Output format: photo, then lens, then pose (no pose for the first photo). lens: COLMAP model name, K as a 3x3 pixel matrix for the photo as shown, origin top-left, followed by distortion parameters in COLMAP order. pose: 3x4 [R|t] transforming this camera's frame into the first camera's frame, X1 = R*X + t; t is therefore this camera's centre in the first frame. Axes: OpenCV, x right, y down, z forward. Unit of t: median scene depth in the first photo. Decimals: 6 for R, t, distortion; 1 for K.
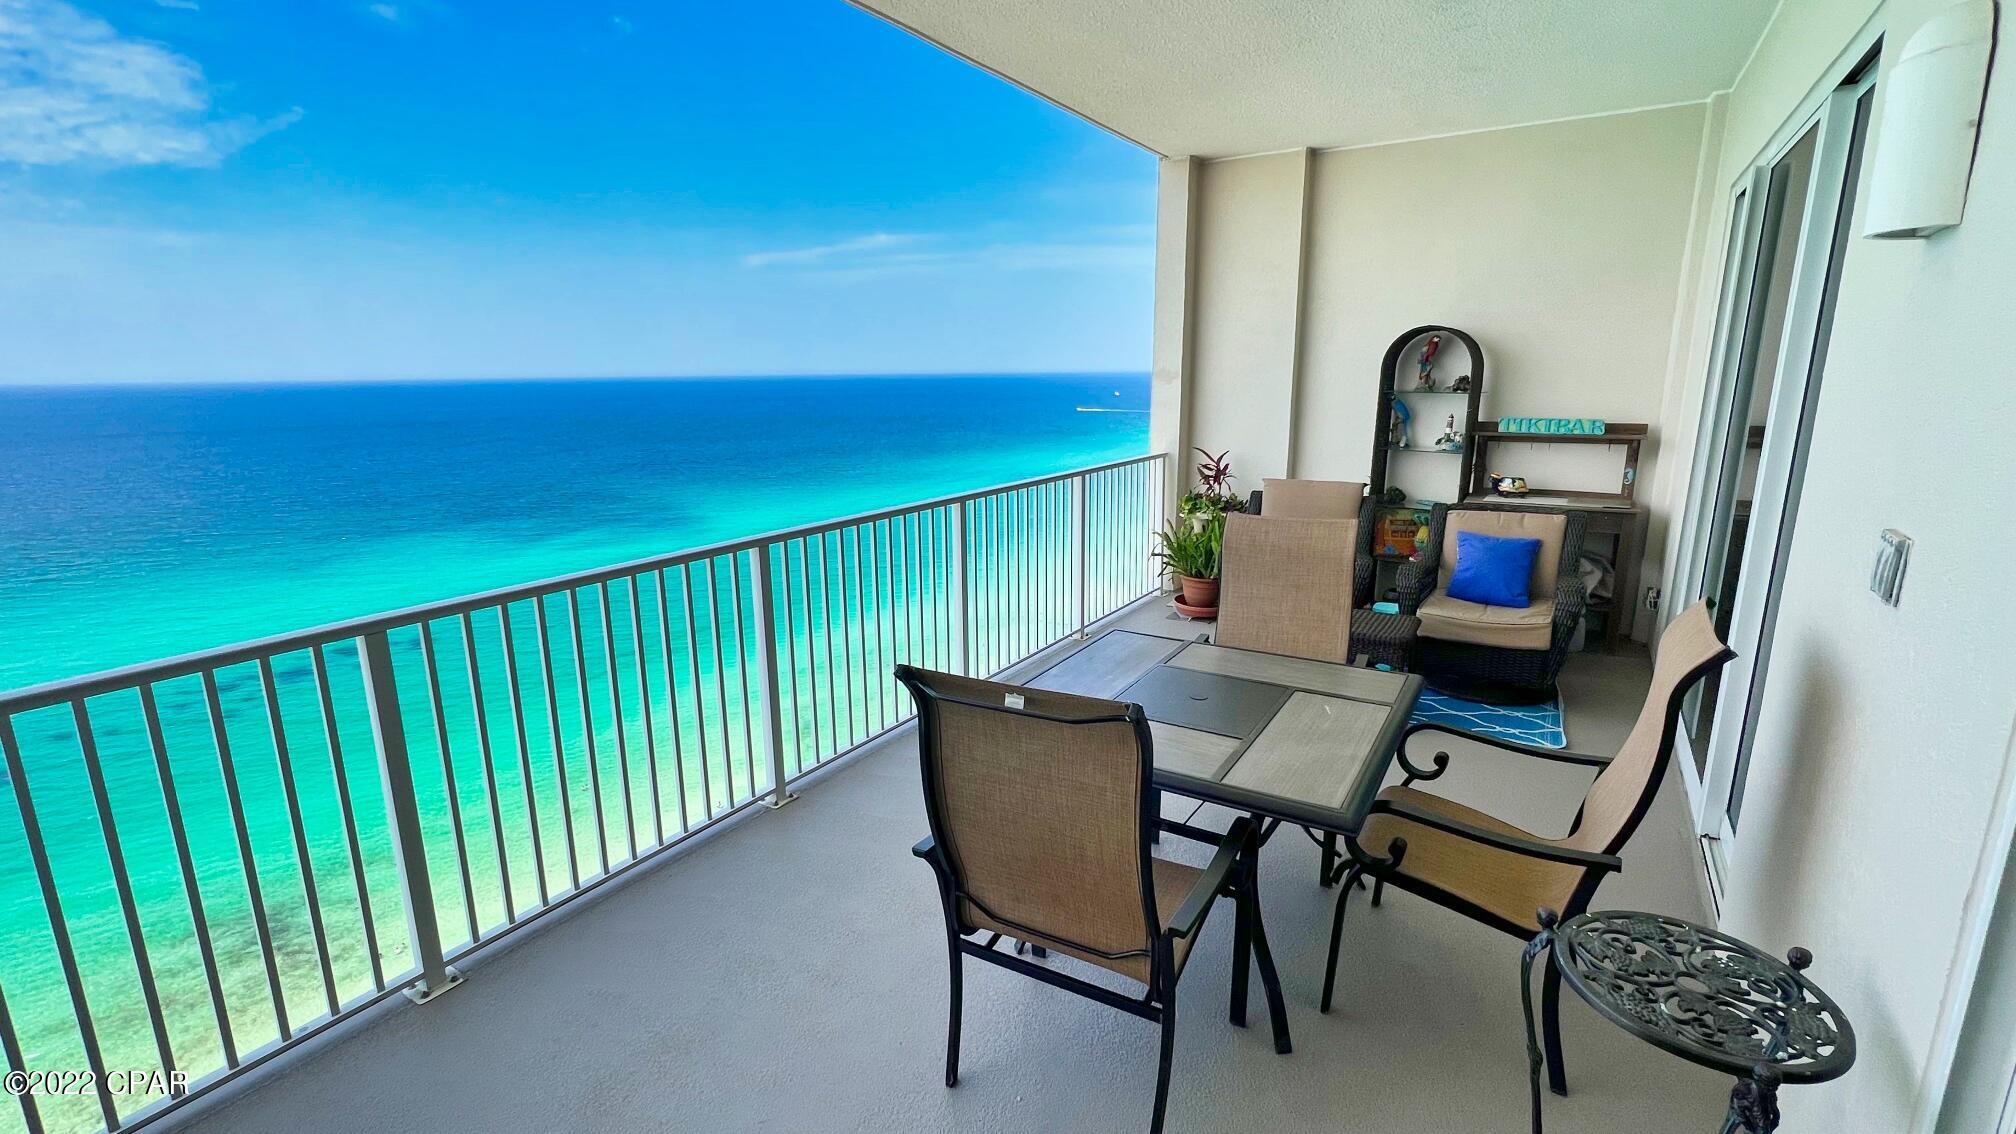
lens RADIAL K [[910.6, 0, 998.6], [0, 910.6, 565.4], [0, 0, 1]] dist [-0.001706, 0.000679]
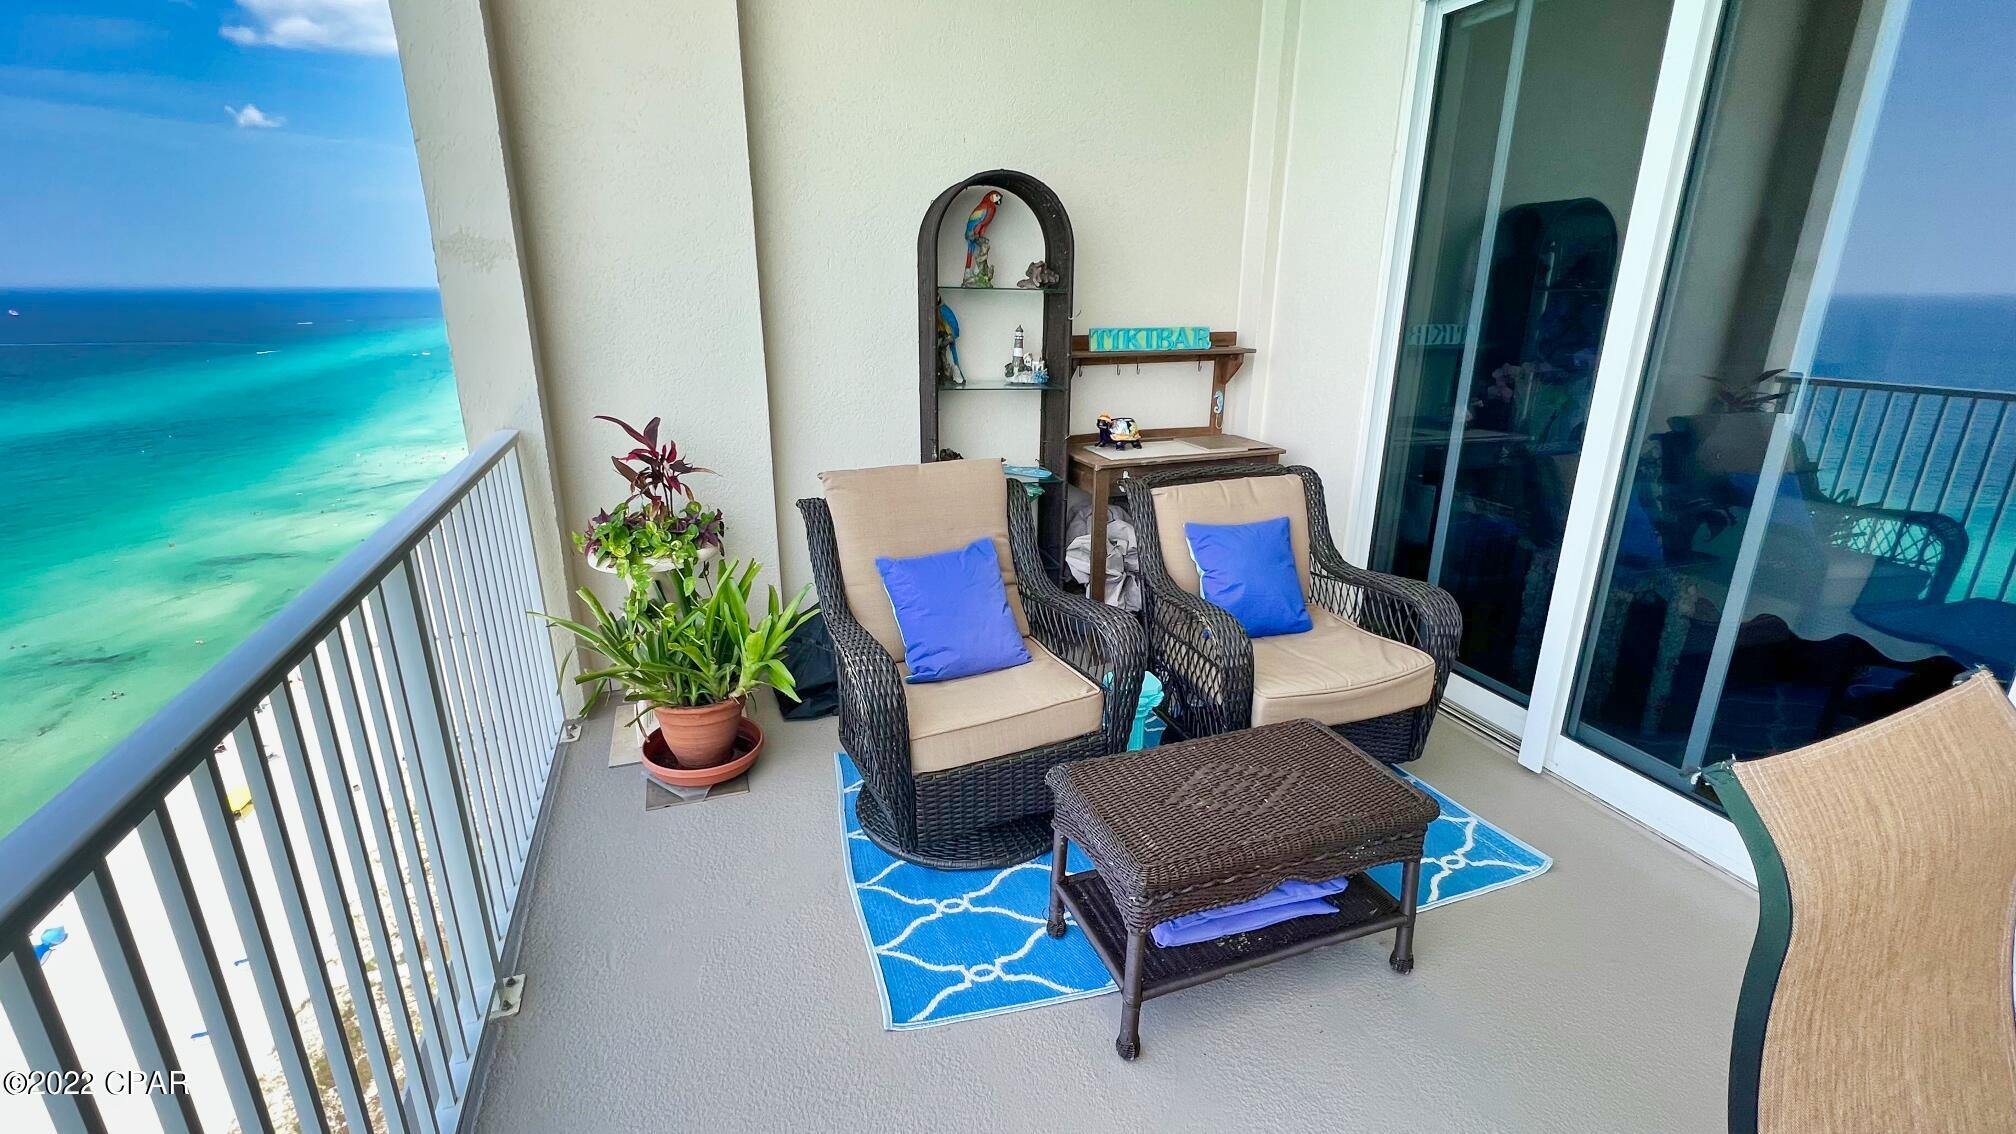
lens RADIAL K [[910.6, 0, 998.6], [0, 910.6, 565.4], [0, 0, 1]] dist [-0.001706, 0.000679]
pose [[0.607720, -0.224826, 0.761662, -0.024429], [0.155575, 0.974210, 0.163434, -0.111469], [-0.778763, 0.019173, 0.627025, 0.630735]]
